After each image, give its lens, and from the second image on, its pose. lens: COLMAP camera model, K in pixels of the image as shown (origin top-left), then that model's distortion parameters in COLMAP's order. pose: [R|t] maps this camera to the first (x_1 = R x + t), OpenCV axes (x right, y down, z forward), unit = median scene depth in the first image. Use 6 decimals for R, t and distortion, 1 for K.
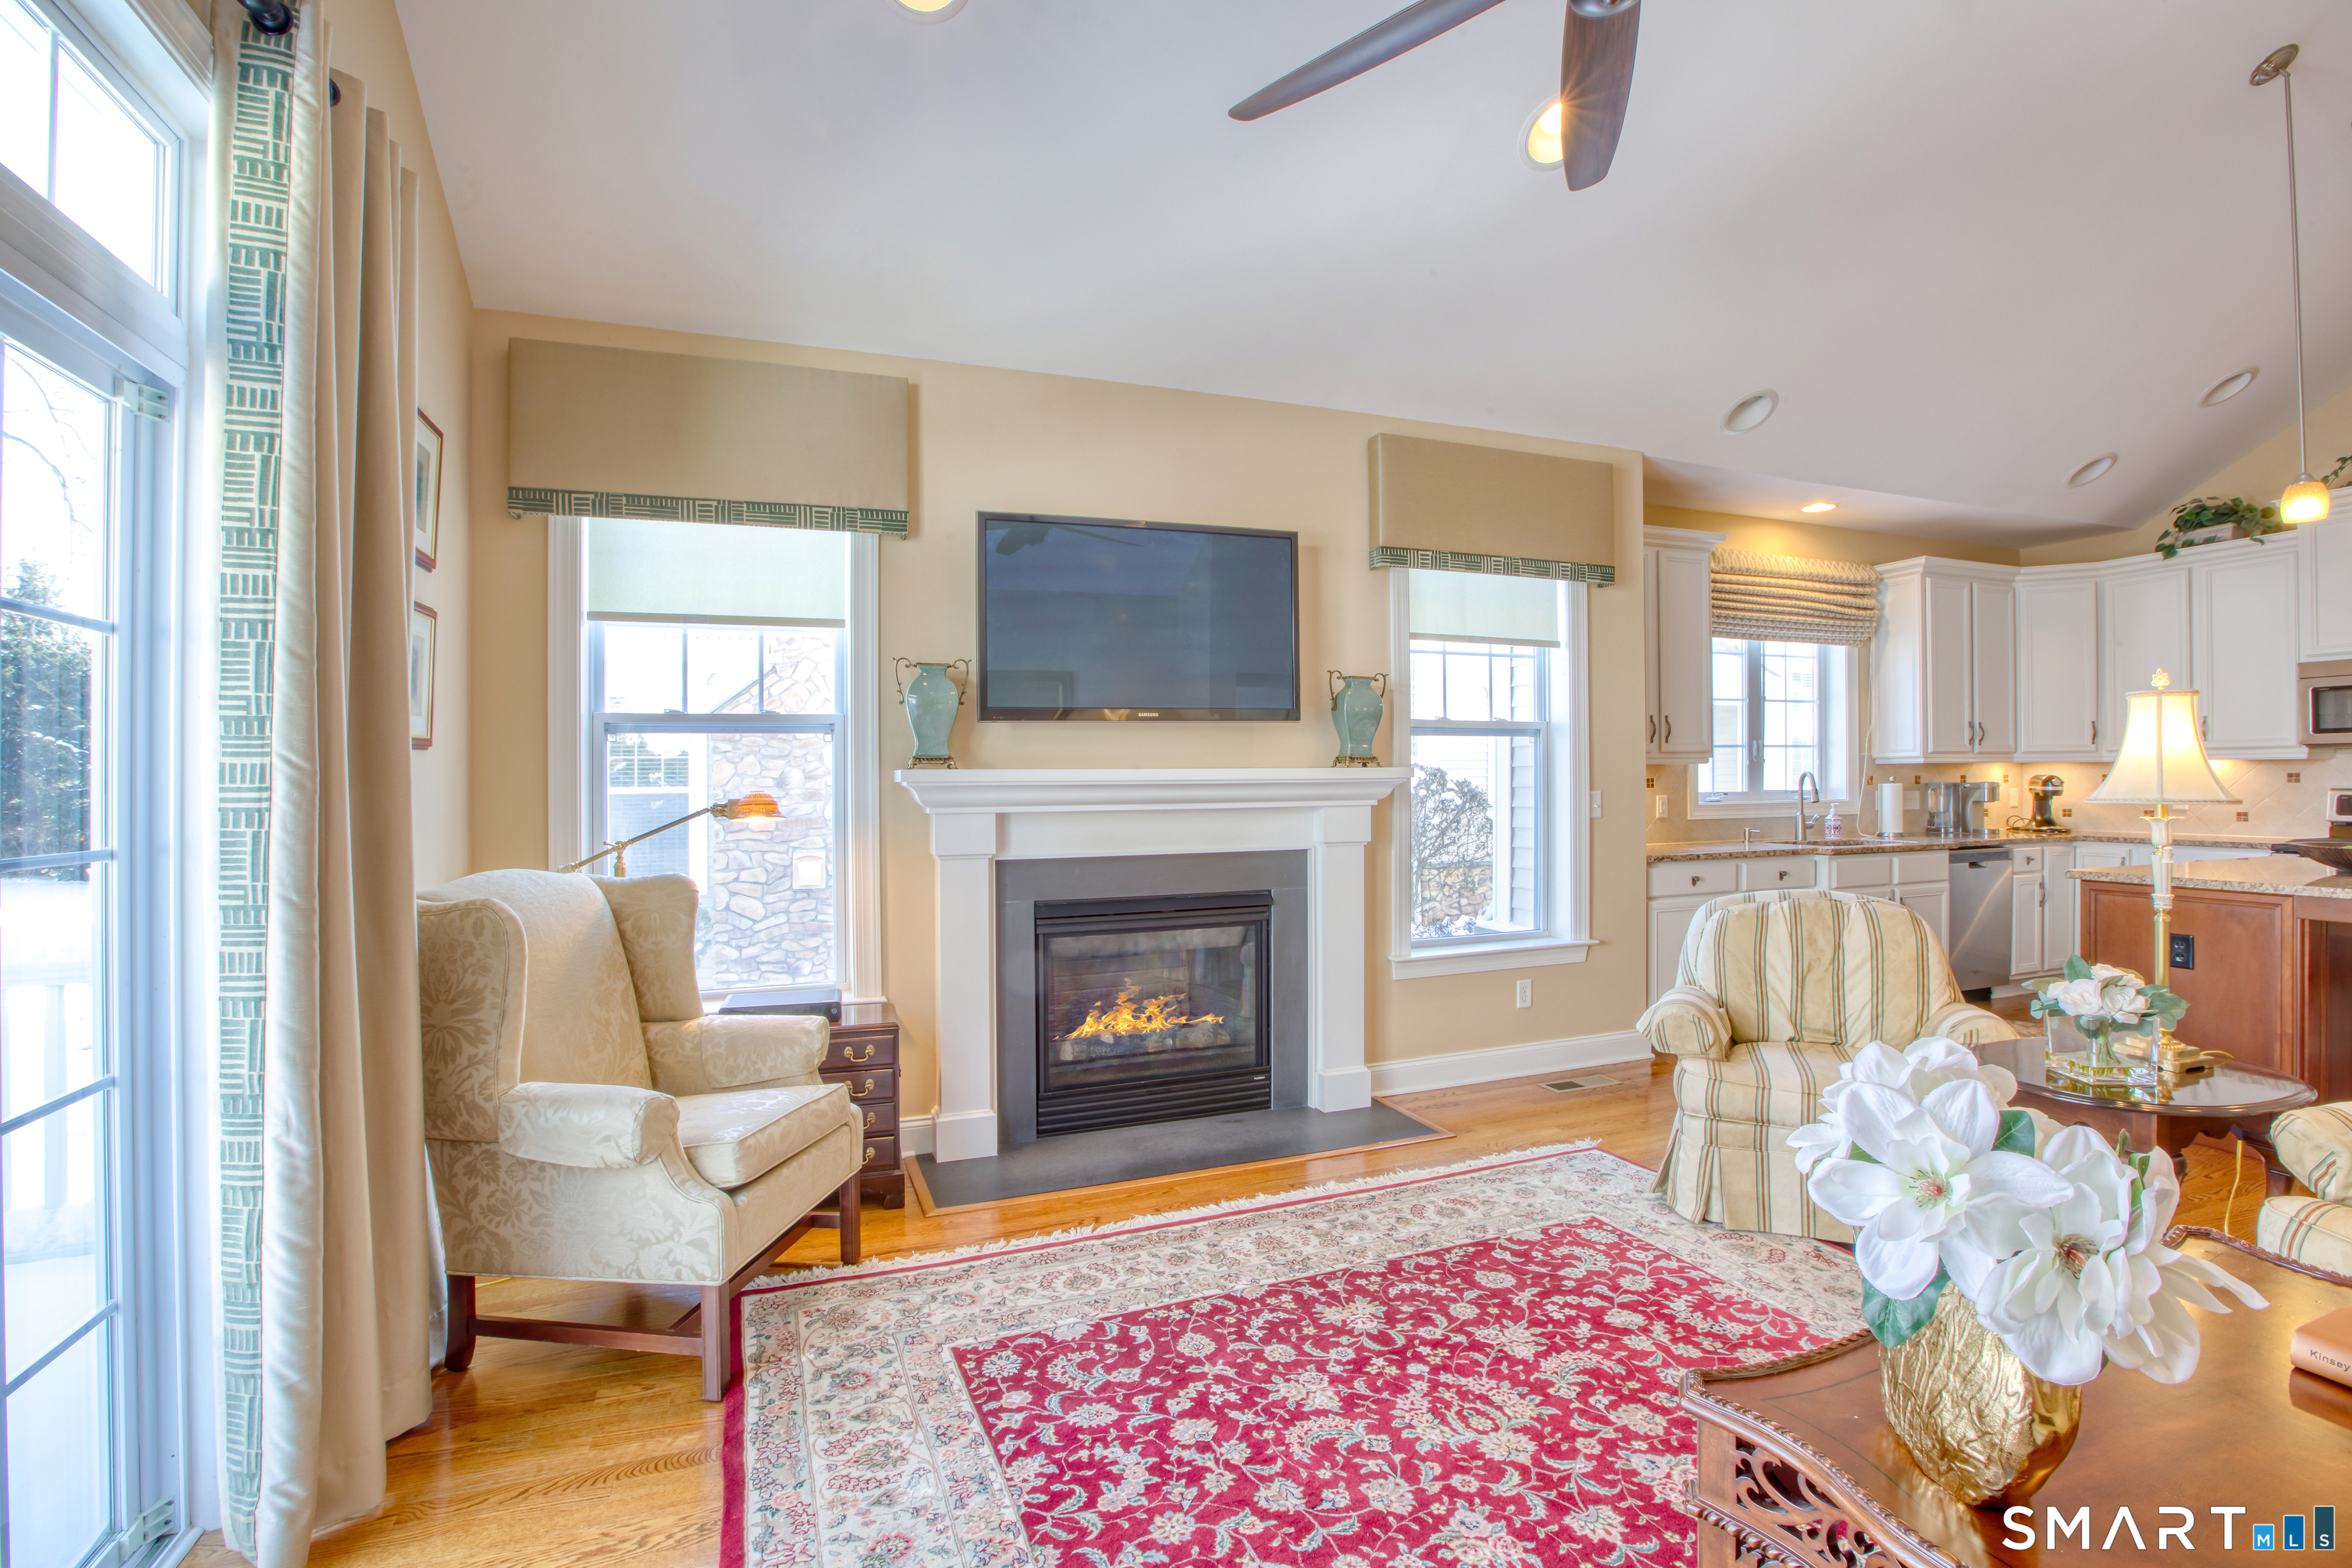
lens RADIAL K [[1061.8, 0, 1176.6], [0, 1061.8, 779.8], [0, 0, 1]] dist [-0.047377, 0.012884]
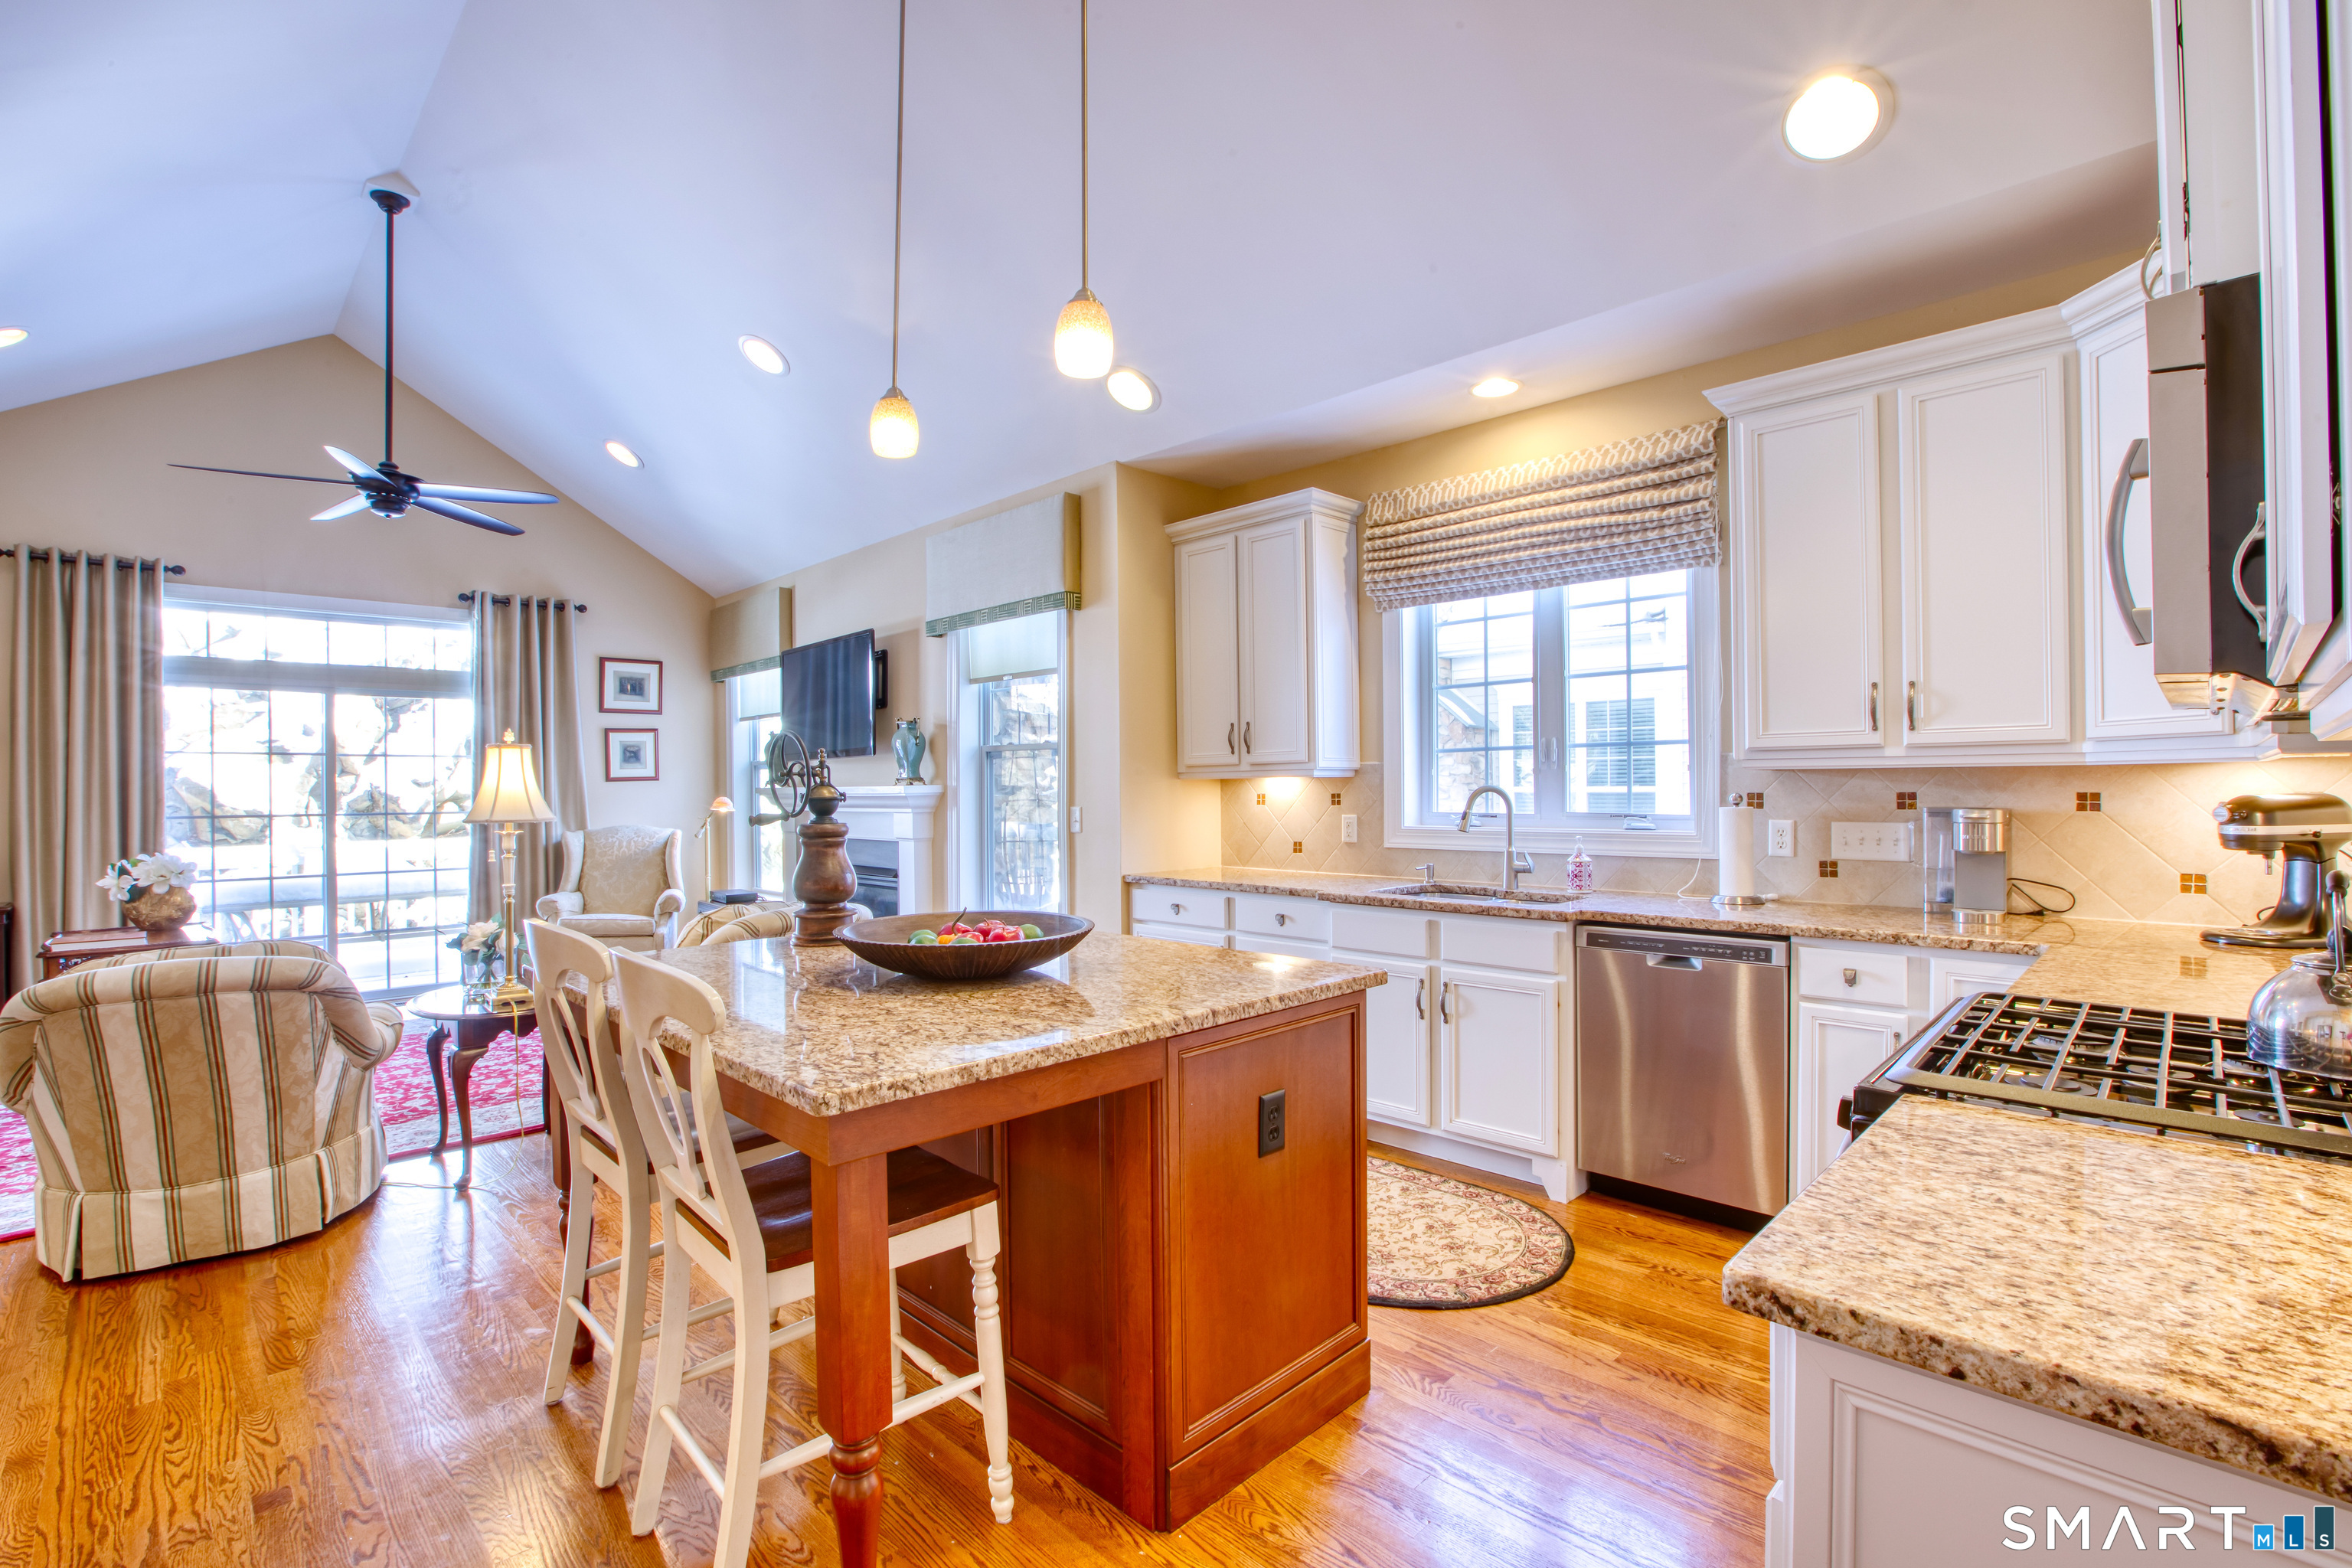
lens RADIAL K [[1061.8, 0, 1167.5], [0, 1061.8, 779.4], [0, 0, 1]] dist [-0.047377, 0.012884]
pose [[0.408423, -0.000201, -0.912793, 1.583999], [0.006461, 0.999976, 0.002671, -0.021120], [0.912770, -0.006989, 0.408414, 0.739346]]
